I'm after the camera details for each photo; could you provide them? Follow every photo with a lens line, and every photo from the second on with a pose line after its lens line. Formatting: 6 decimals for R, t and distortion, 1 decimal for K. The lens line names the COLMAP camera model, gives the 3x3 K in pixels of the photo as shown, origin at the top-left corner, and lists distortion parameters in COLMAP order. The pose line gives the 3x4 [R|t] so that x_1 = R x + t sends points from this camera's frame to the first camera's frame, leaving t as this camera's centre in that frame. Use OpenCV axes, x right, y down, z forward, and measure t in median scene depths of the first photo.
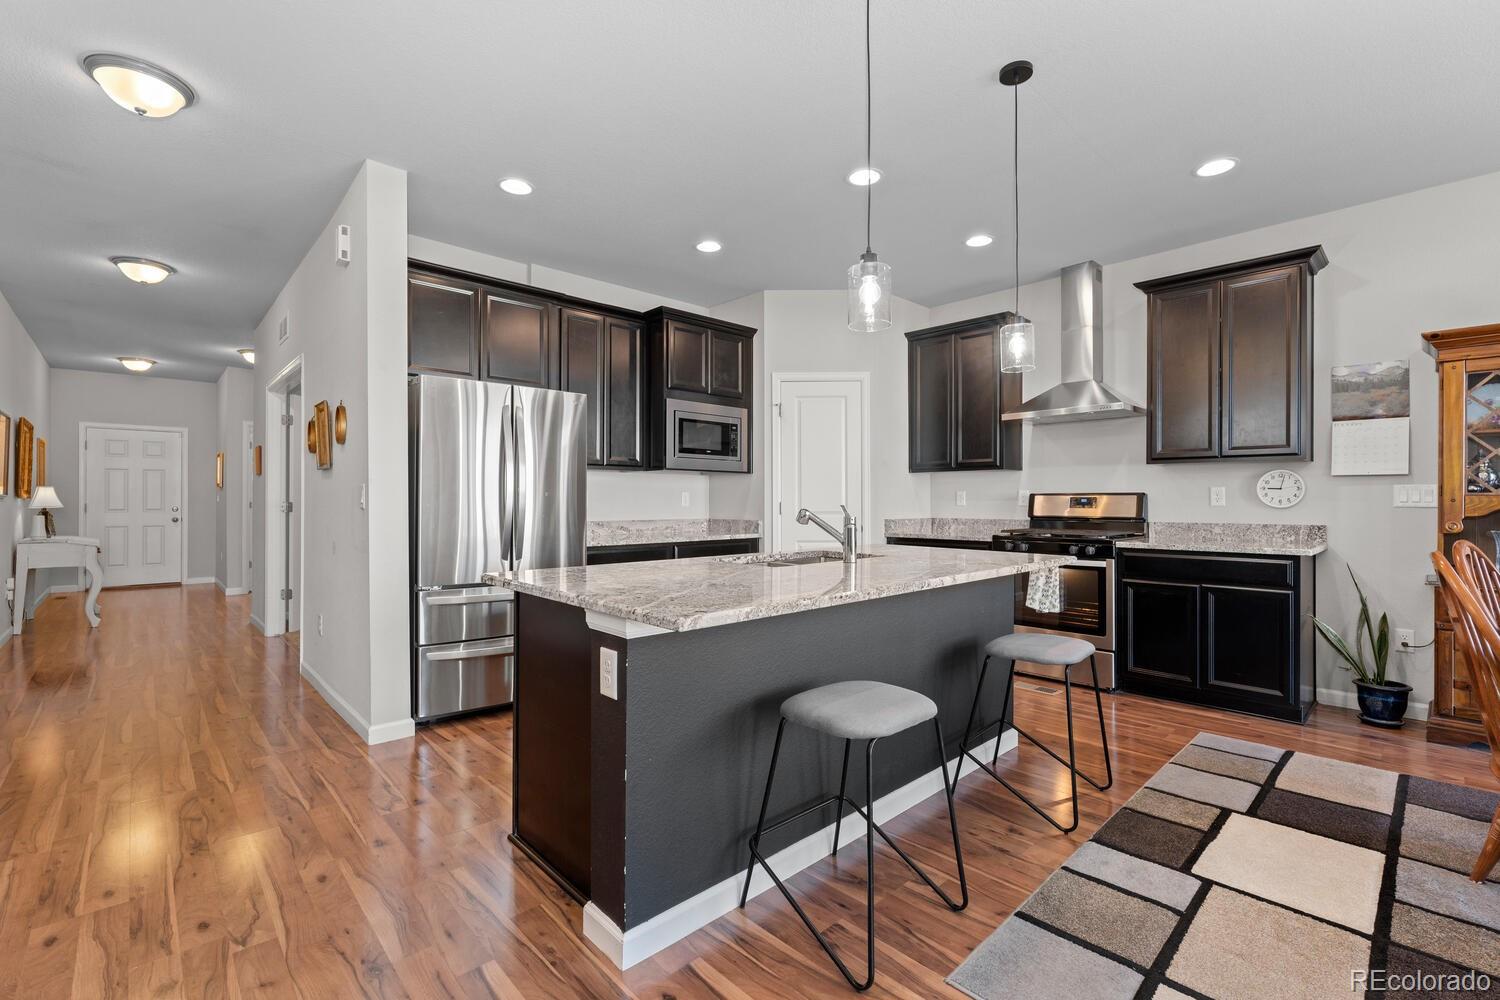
lens RADIAL K [[652.2, 0, 750.0], [0, 652.2, 500.0], [0, 0, 1]] dist [-0.004250, -0.000176]
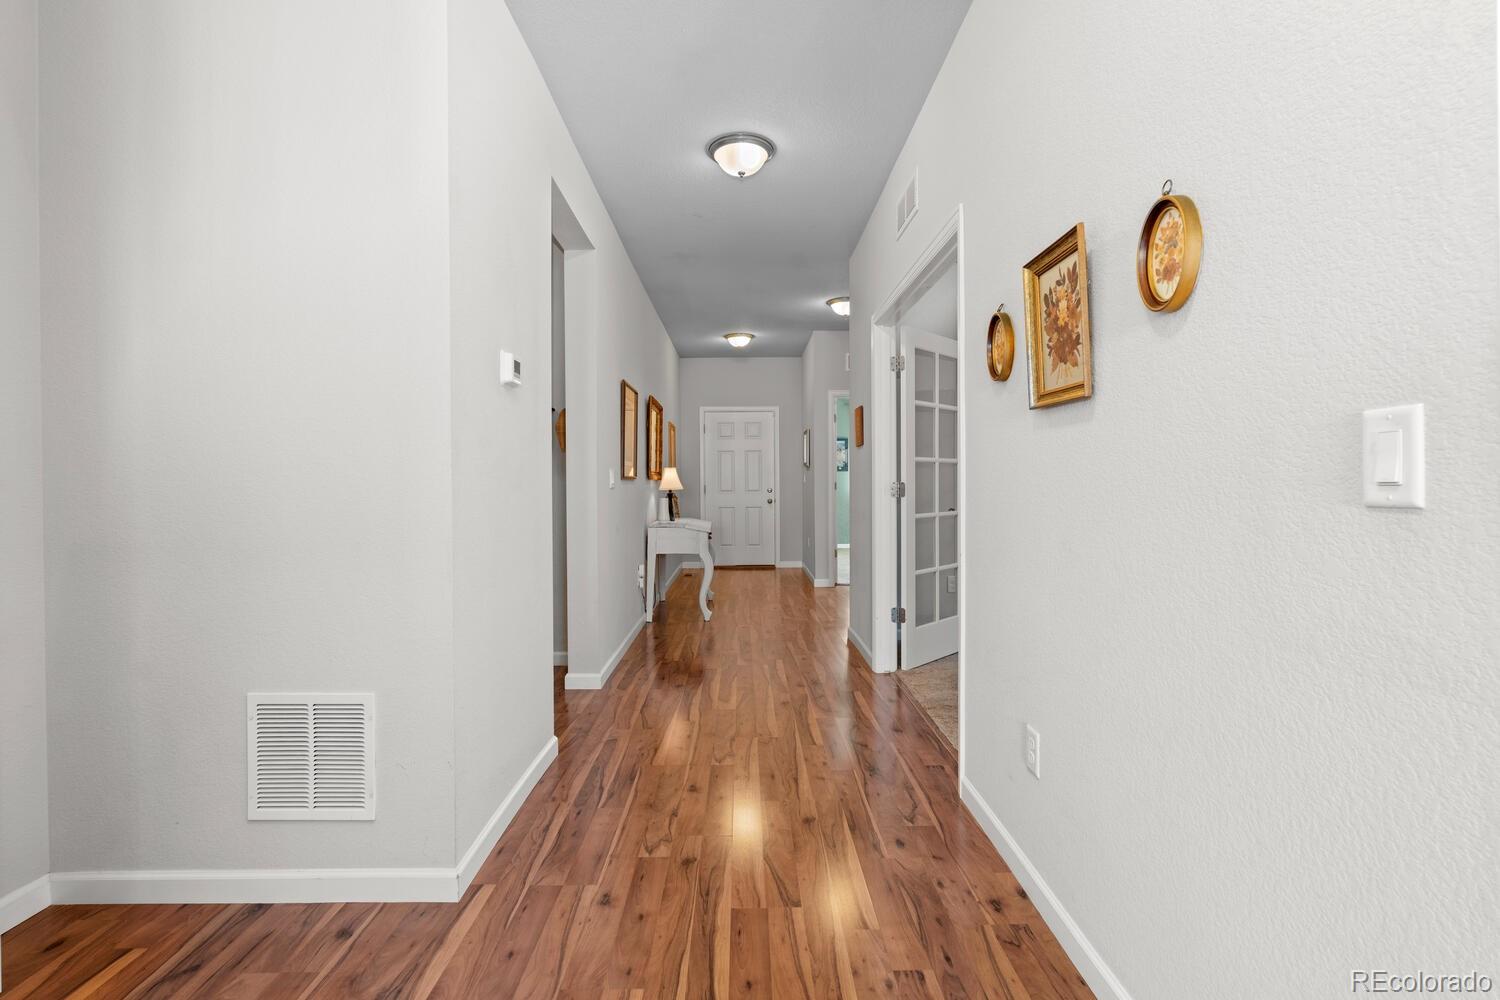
lens RADIAL K [[666.8, 0, 749.5], [0, 666.8, 492.7], [0, 0, 1]] dist [-0.002589, 0.000052]
pose [[0.733576, 0.004359, -0.679593, -0.386793], [0.009473, 0.999817, 0.016639, 0.001163], [0.679541, -0.018643, 0.733401, 0.417791]]
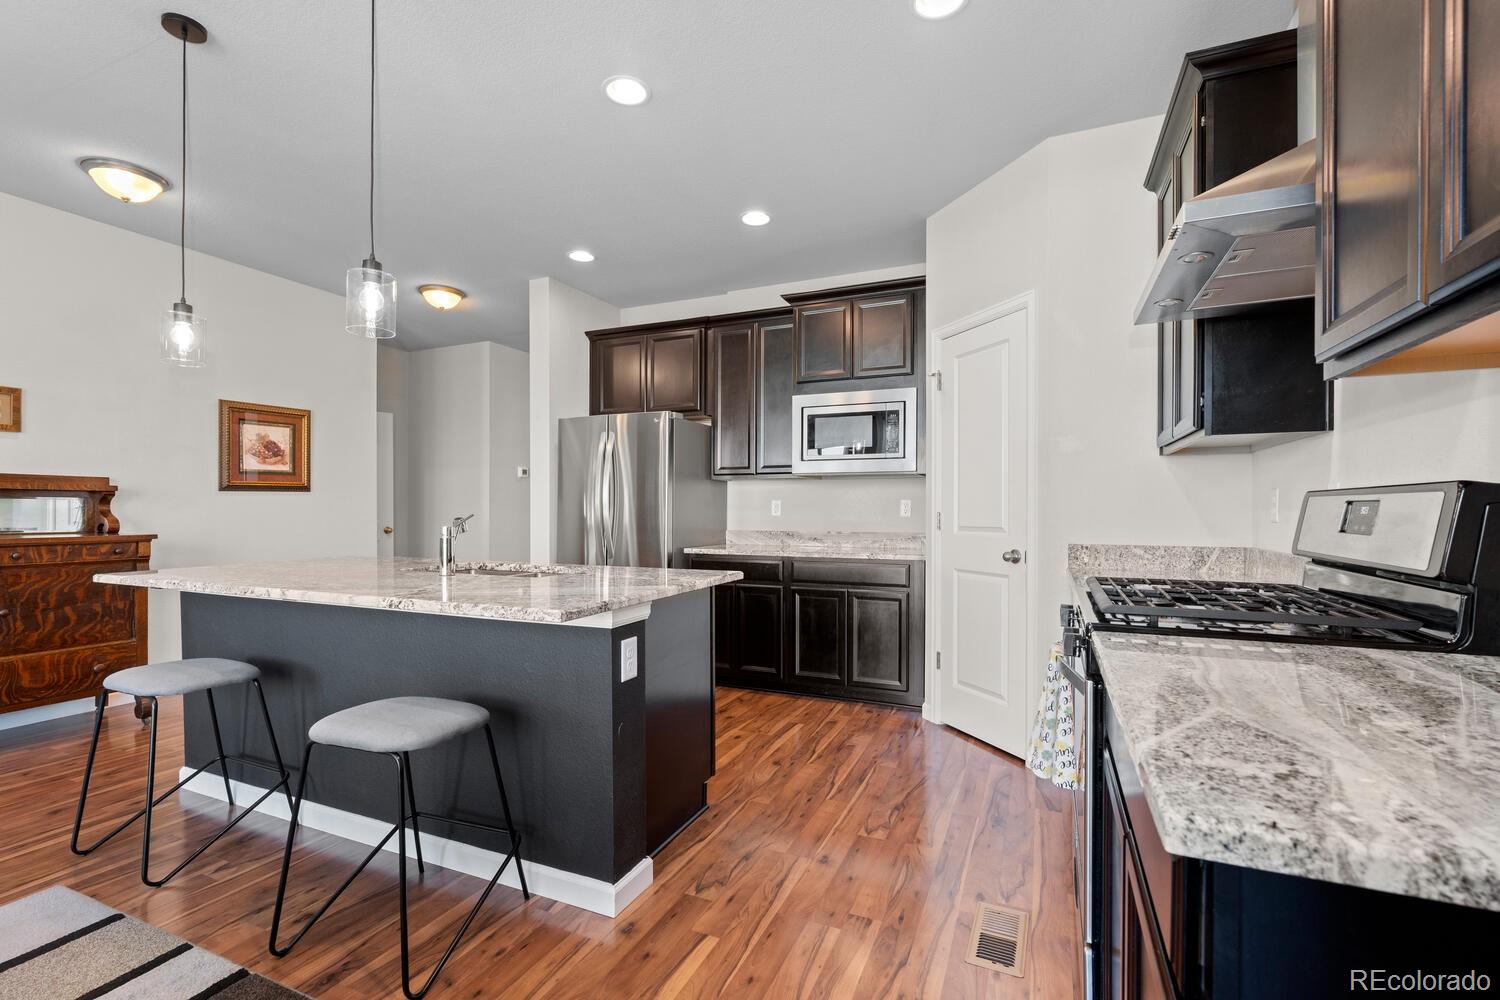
lens RADIAL K [[664.2, 0, 754.0], [0, 664.2, 509.6], [0, 0, 1]] dist [-0.001499, -0.000035]
pose [[0.394980, 0.001067, -0.918689, 0.617093], [-0.001969, 0.999998, 0.000315, 0.000365], [0.918688, 0.001684, 0.394981, 0.529647]]
